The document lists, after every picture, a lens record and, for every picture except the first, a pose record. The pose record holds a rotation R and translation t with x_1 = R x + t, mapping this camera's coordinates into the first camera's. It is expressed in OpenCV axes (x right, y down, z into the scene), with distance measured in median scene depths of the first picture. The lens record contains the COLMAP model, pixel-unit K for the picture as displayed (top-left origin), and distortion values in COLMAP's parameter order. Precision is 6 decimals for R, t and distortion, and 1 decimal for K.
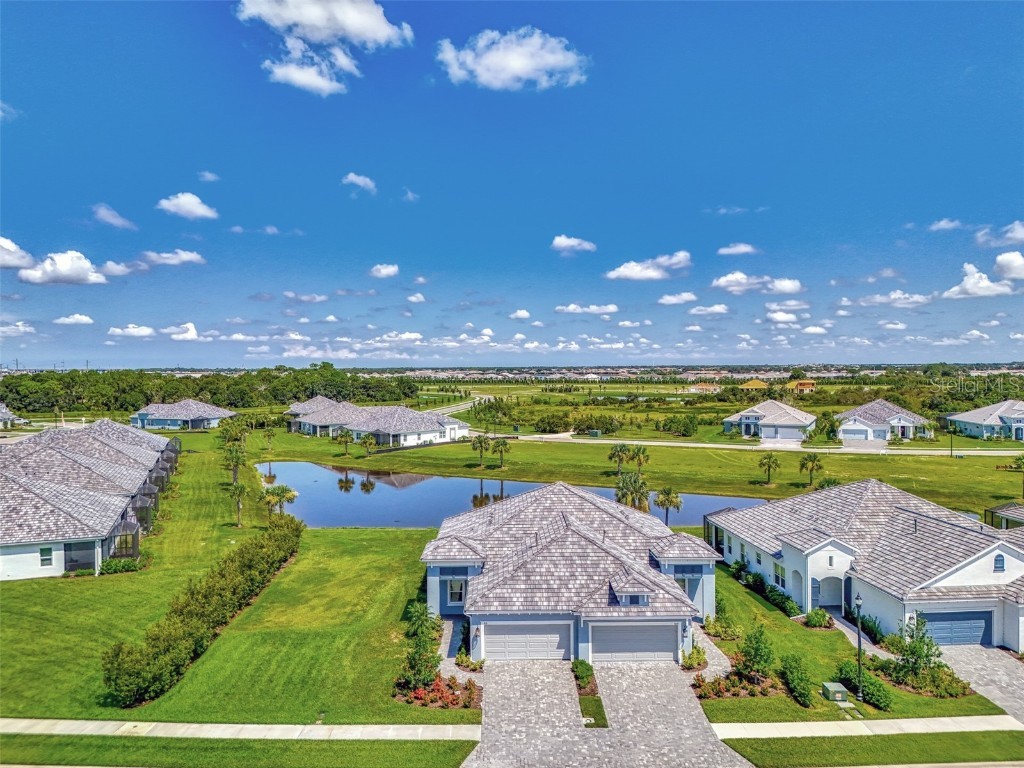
lens RADIAL K [[771.5, 0, 512.0], [0, 771.5, 384.0], [0, 0, 1]] dist [0.066574, -0.060696]
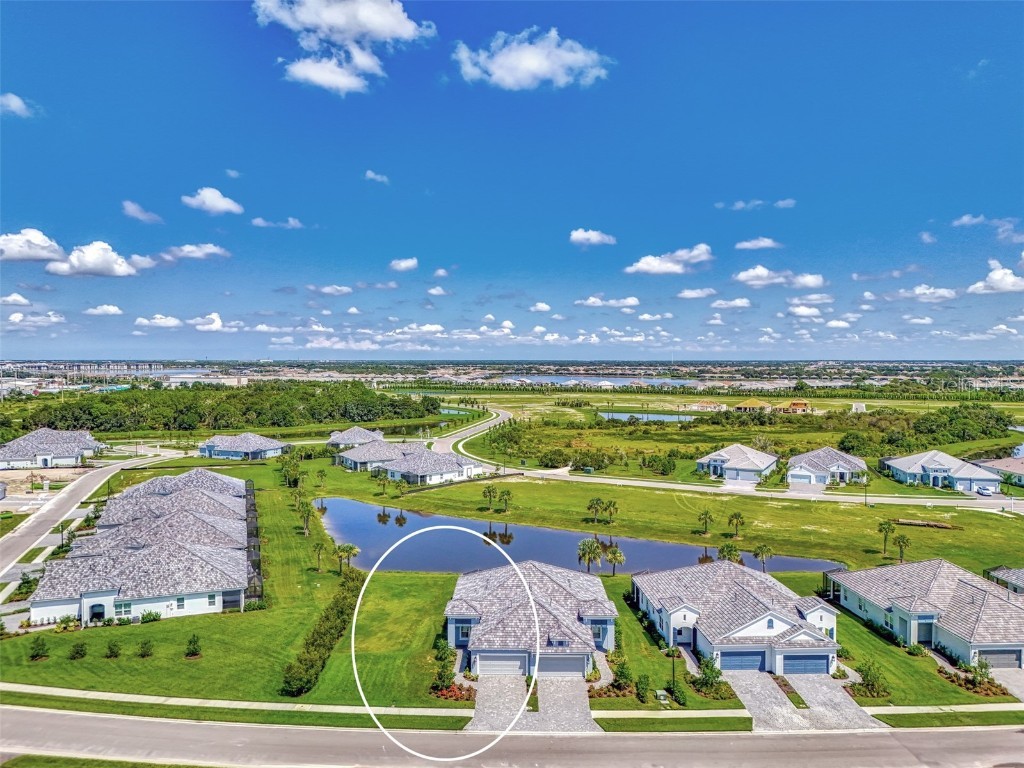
lens RADIAL K [[798.6, 0, 495.5], [0, 798.6, 390.5], [0, 0, 1]] dist [0.073266, -0.078722]
pose [[0.998734, -0.000889, -0.050294, 0.028563], [0.002603, 0.999417, 0.034035, -0.108726], [0.050235, -0.034123, 0.998154, -0.249739]]
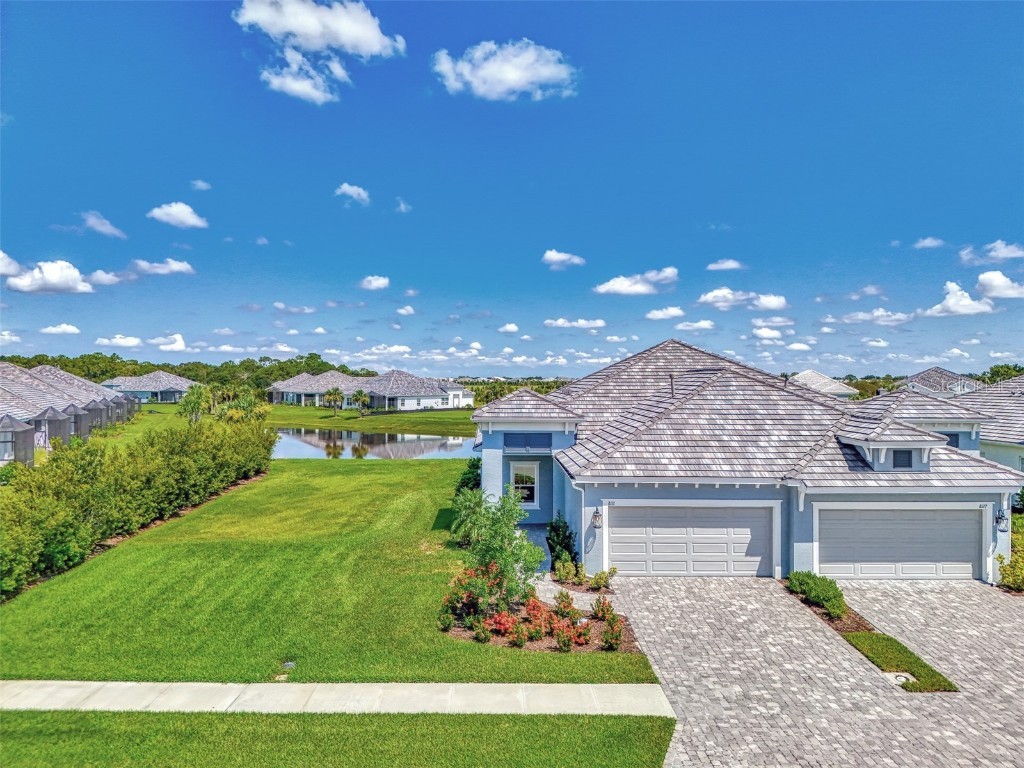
lens RADIAL K [[751.3, 0, 516.8], [0, 751.3, 368.6], [0, 0, 1]] dist [0.060792, -0.051797]
pose [[0.999520, 0.015143, 0.027025, -0.029744], [-0.013811, 0.998712, -0.048813, 0.064051], [-0.027730, 0.048416, 0.998442, 0.129450]]
